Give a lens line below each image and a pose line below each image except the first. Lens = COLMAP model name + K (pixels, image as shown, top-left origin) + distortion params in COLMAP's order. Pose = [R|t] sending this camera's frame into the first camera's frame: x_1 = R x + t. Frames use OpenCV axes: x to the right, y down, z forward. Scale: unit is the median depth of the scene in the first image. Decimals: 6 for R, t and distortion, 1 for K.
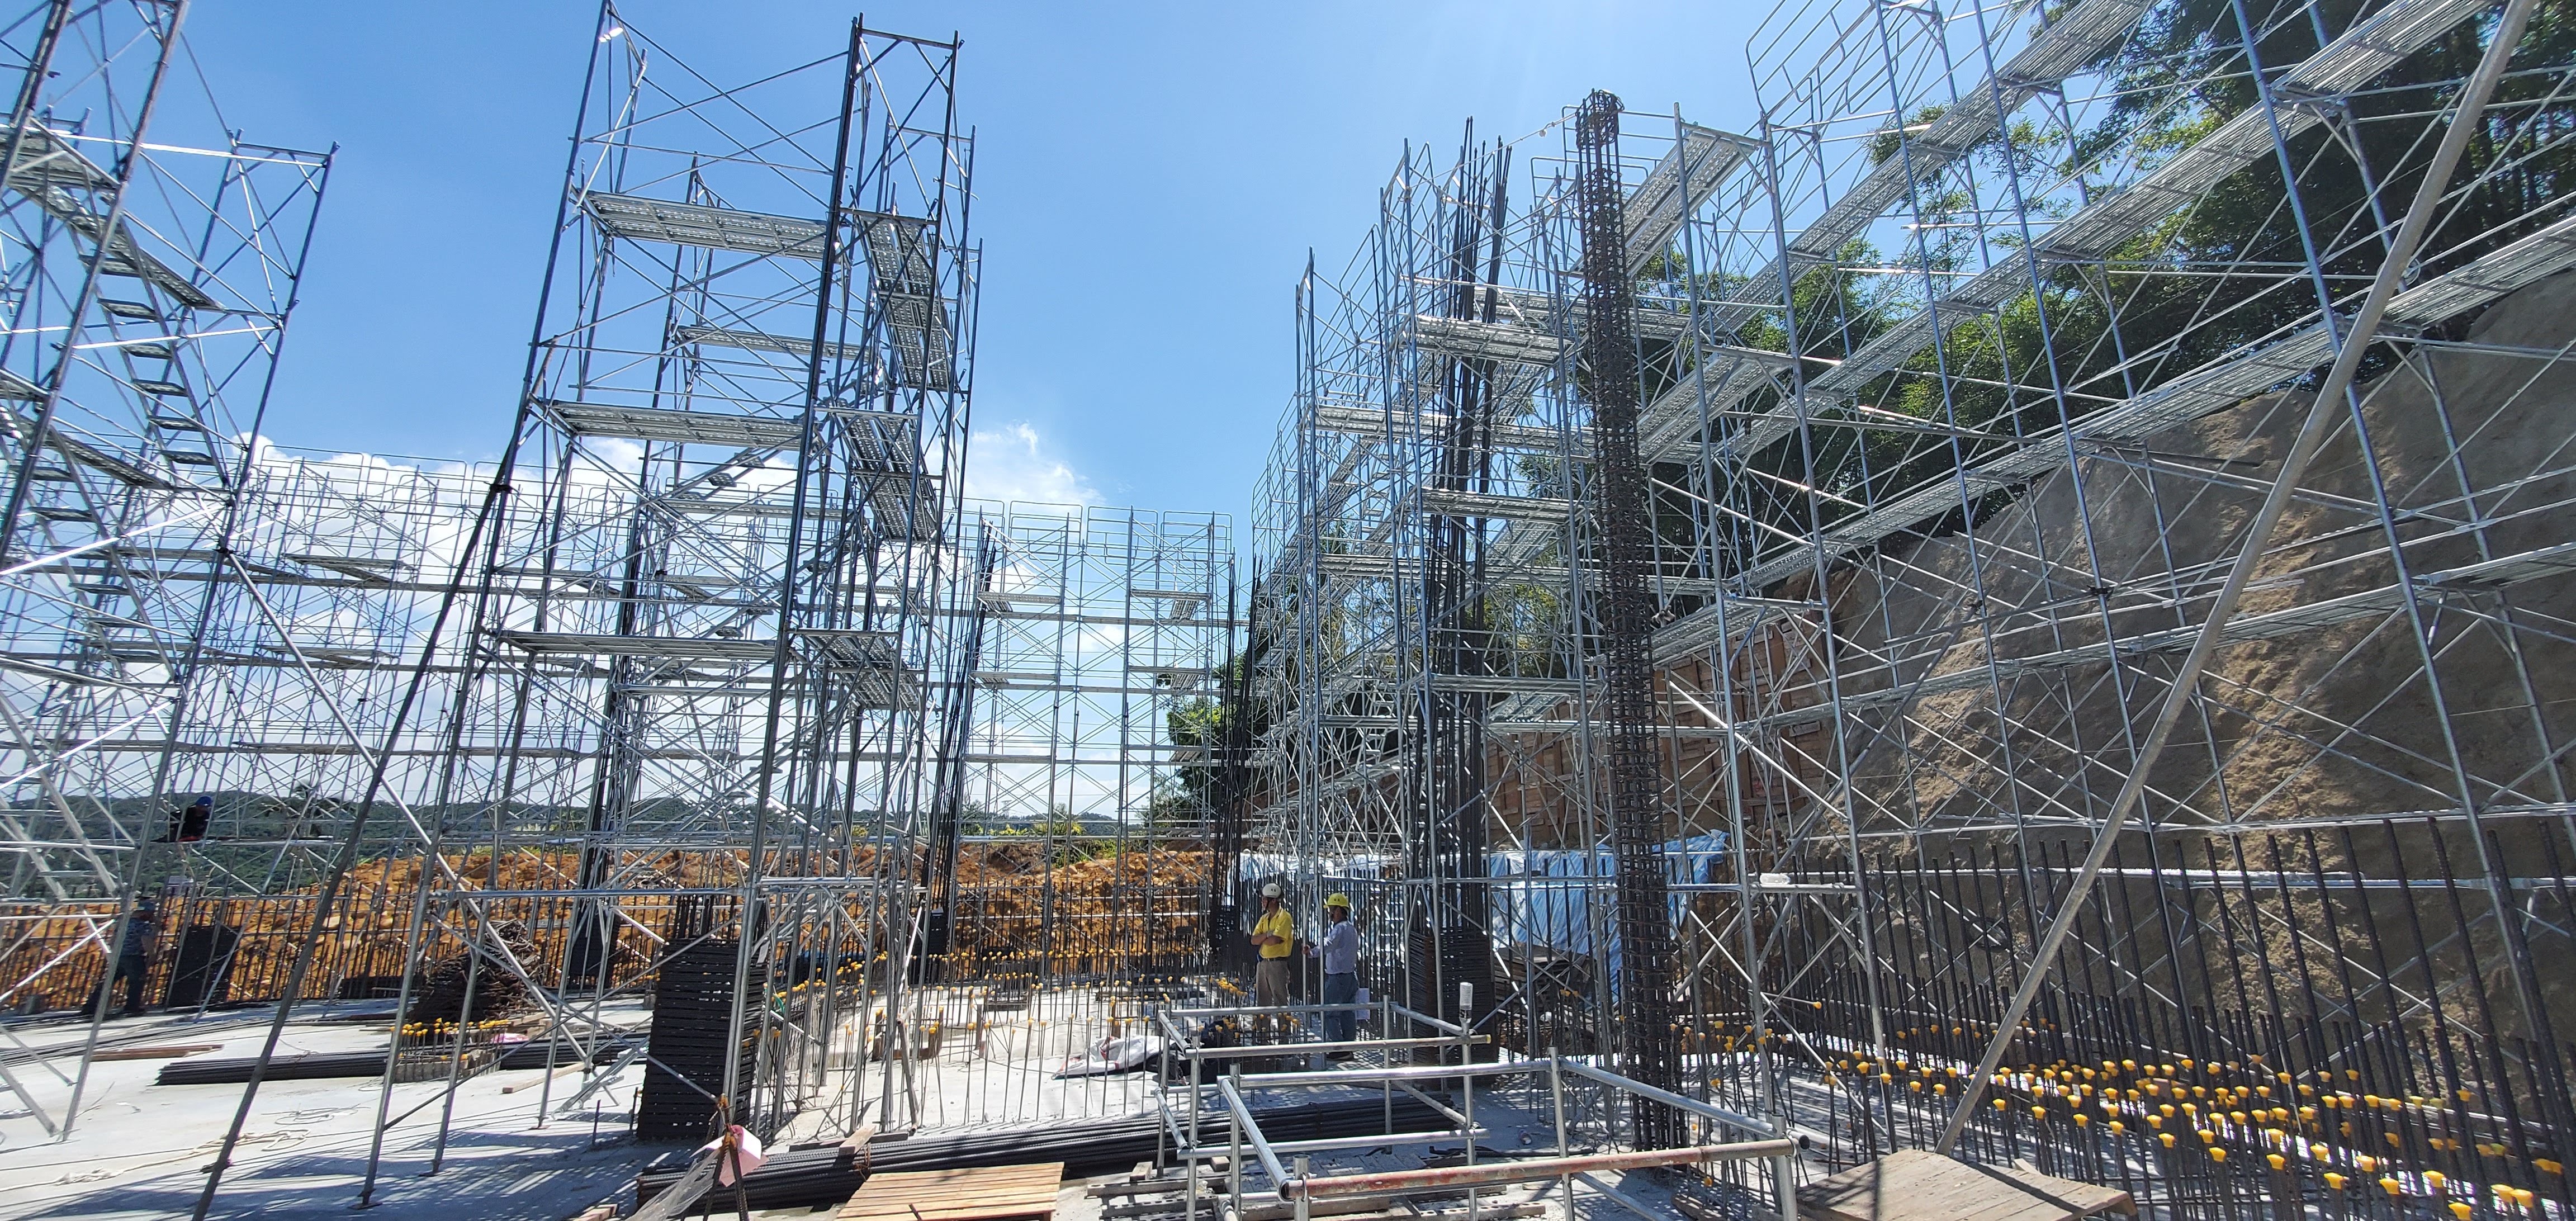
lens RADIAL K [[1018.9, 0, 1288.0], [0, 1018.9, 610.5], [0, 0, 1]] dist [0.000981, -0.000076]
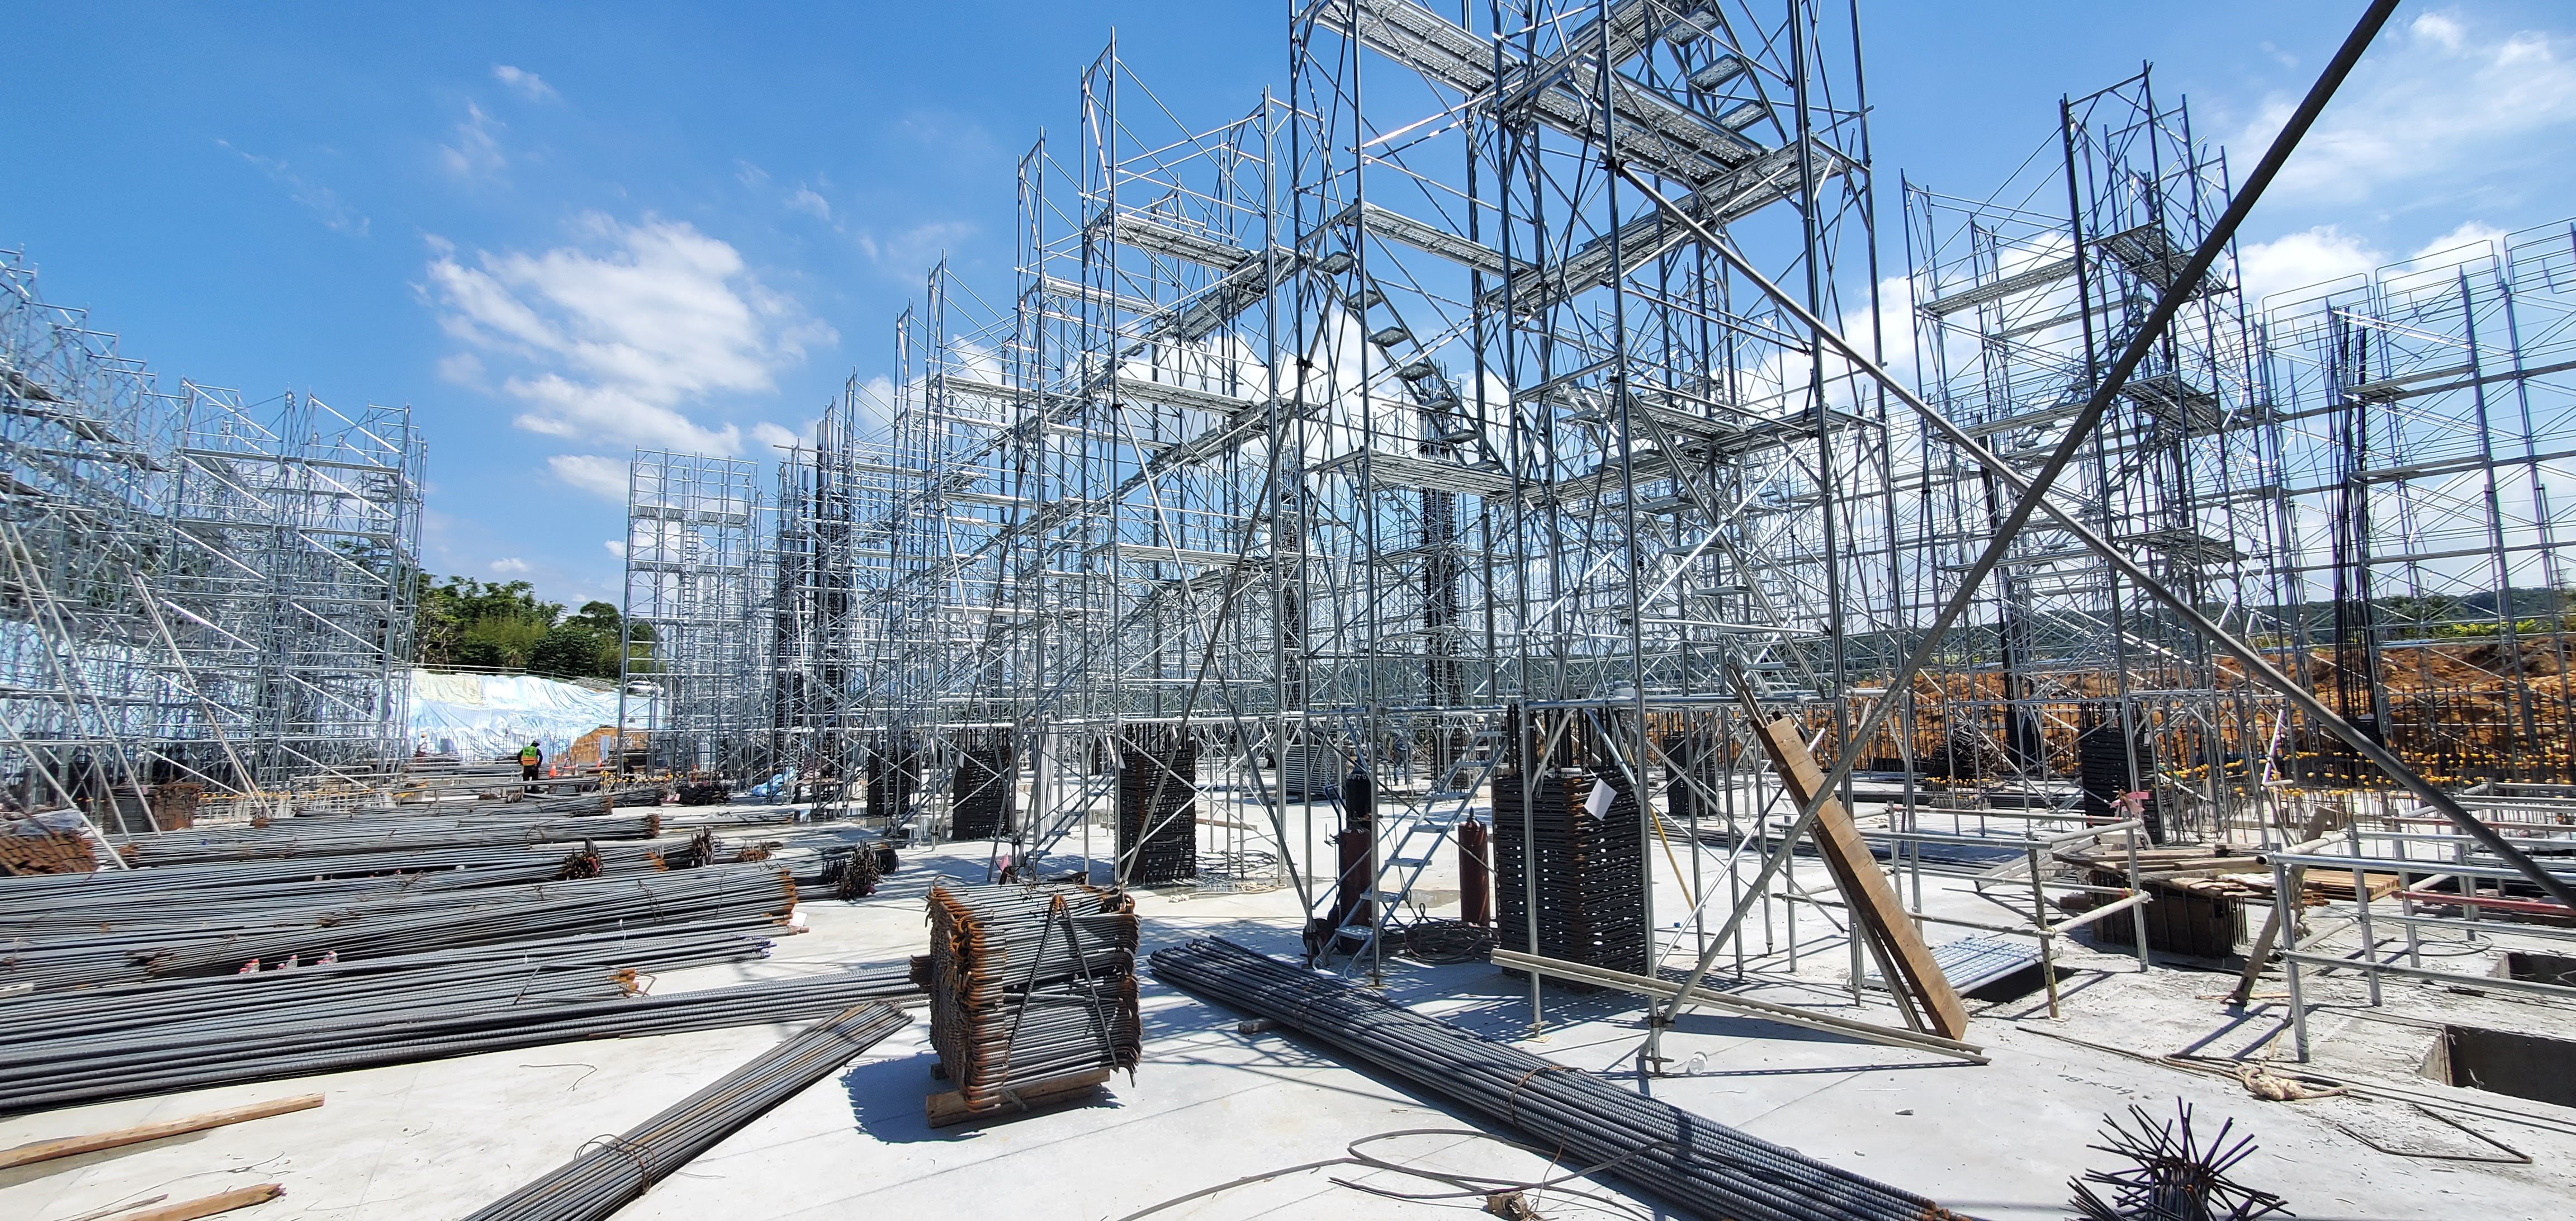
lens RADIAL K [[1041.7, 0, 1332.4], [0, 1041.7, 611.2], [0, 0, 1]] dist [0.006351, -0.000218]
pose [[0.413121, -0.101521, -0.905000, 0.226307], [0.256186, 0.966590, 0.008515, -0.093993], [0.873899, -0.235367, 0.425327, -0.378417]]
